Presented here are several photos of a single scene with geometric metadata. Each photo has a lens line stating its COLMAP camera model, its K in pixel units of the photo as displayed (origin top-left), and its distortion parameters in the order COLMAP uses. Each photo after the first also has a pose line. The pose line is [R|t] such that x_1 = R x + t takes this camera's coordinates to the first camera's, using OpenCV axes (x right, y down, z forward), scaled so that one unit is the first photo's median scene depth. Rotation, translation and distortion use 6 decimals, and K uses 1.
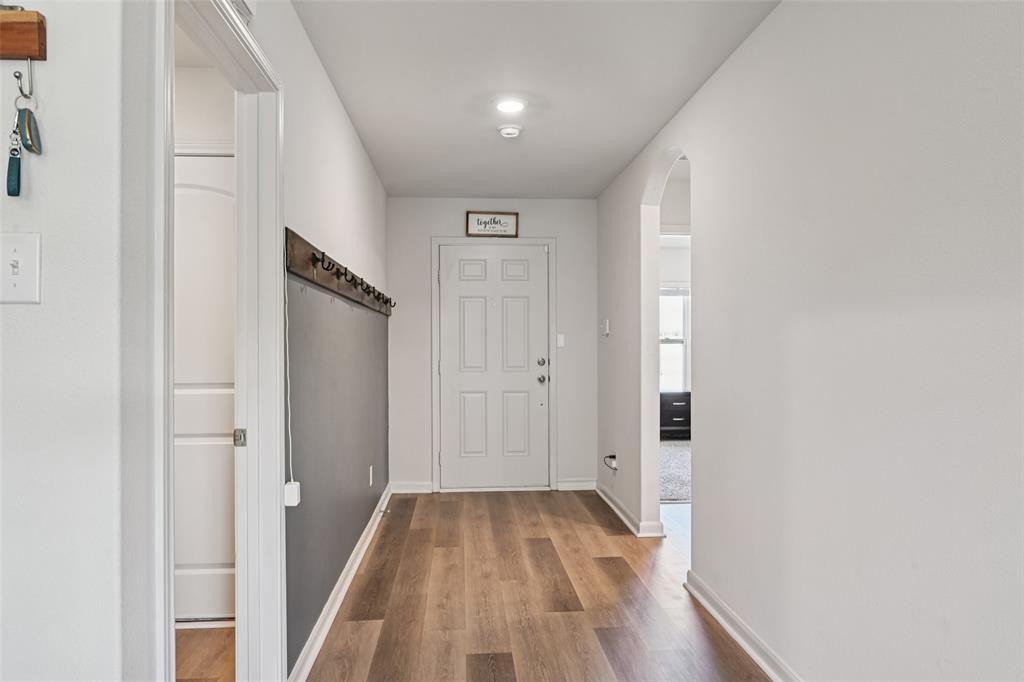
lens RADIAL K [[702.1, 0, 510.0], [0, 702.1, 342.3], [0, 0, 1]] dist [0.004643, -0.002488]
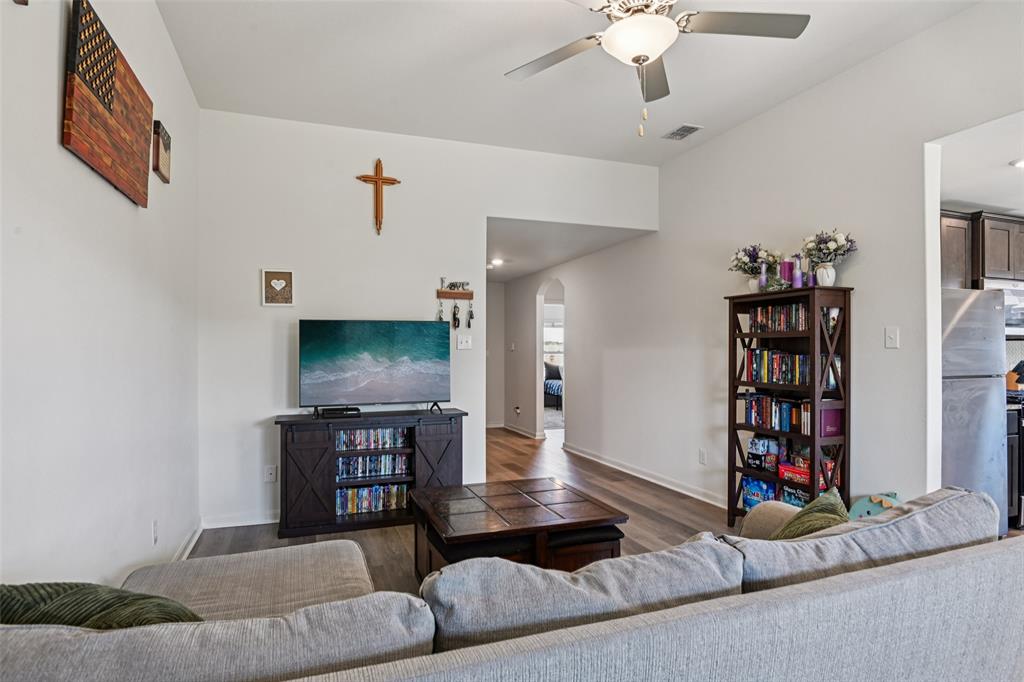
lens RADIAL K [[579.4, 0, 532.6], [0, 579.4, 346.3], [0, 0, 1]] dist [-0.013286, -0.001184]
pose [[0.951643, 0.004083, 0.307178, -0.352410], [-0.002014, 0.999973, -0.007054, -0.011771], [-0.307199, 0.006095, 0.951626, -0.692656]]
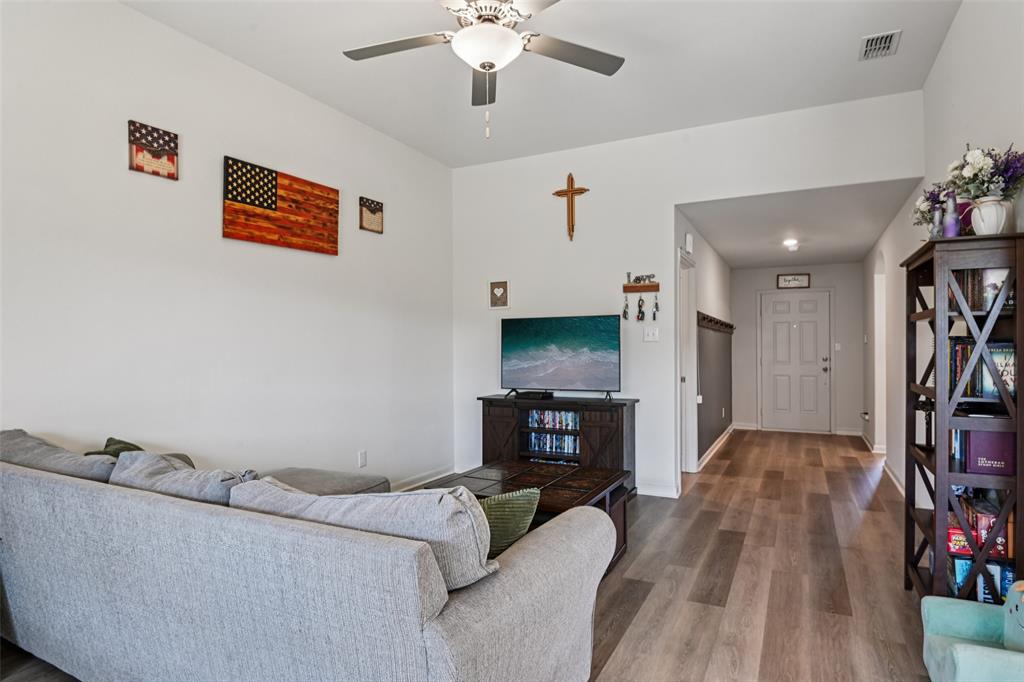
lens RADIAL K [[579.4, 0, 510.0], [0, 579.4, 346.5], [0, 0, 1]] dist [-0.013286, -0.001184]
pose [[0.860877, -0.000640, -0.508814, 0.112885], [0.001287, 0.999999, 0.000920, -0.006437], [0.508812, -0.001447, 0.860876, -0.694081]]
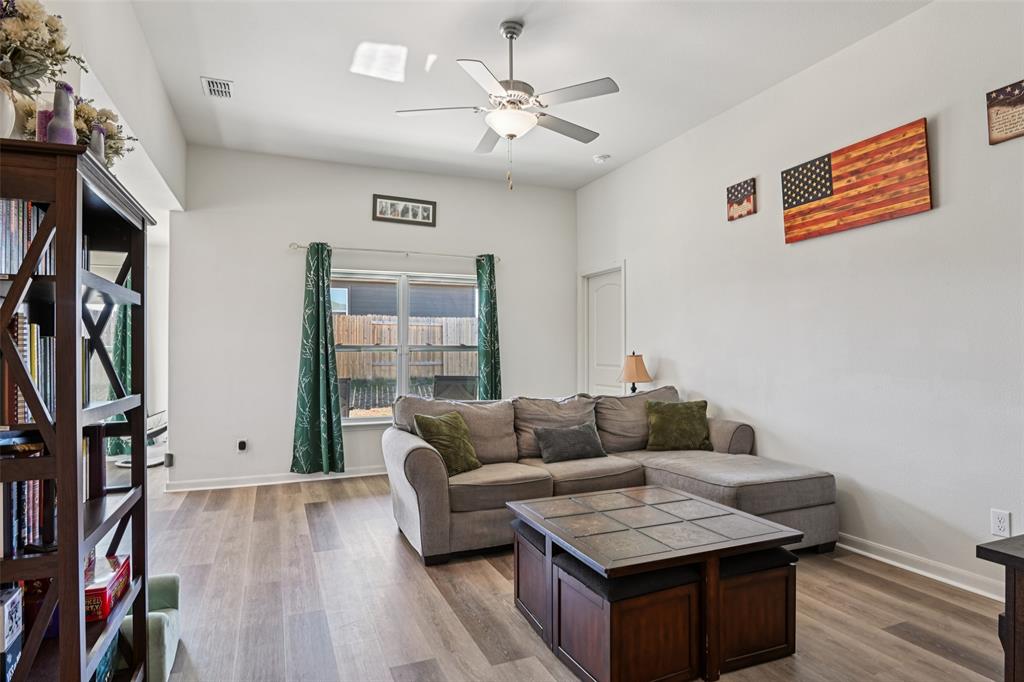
lens RADIAL K [[579.4, 0, 520.8], [0, 579.4, 345.4], [0, 0, 1]] dist [-0.013286, -0.001184]
pose [[-0.944423, 0.003926, -0.328709, 0.059234], [0.007231, 0.999935, -0.008833, 0.002965], [0.328653, -0.010719, -0.944390, 0.300799]]
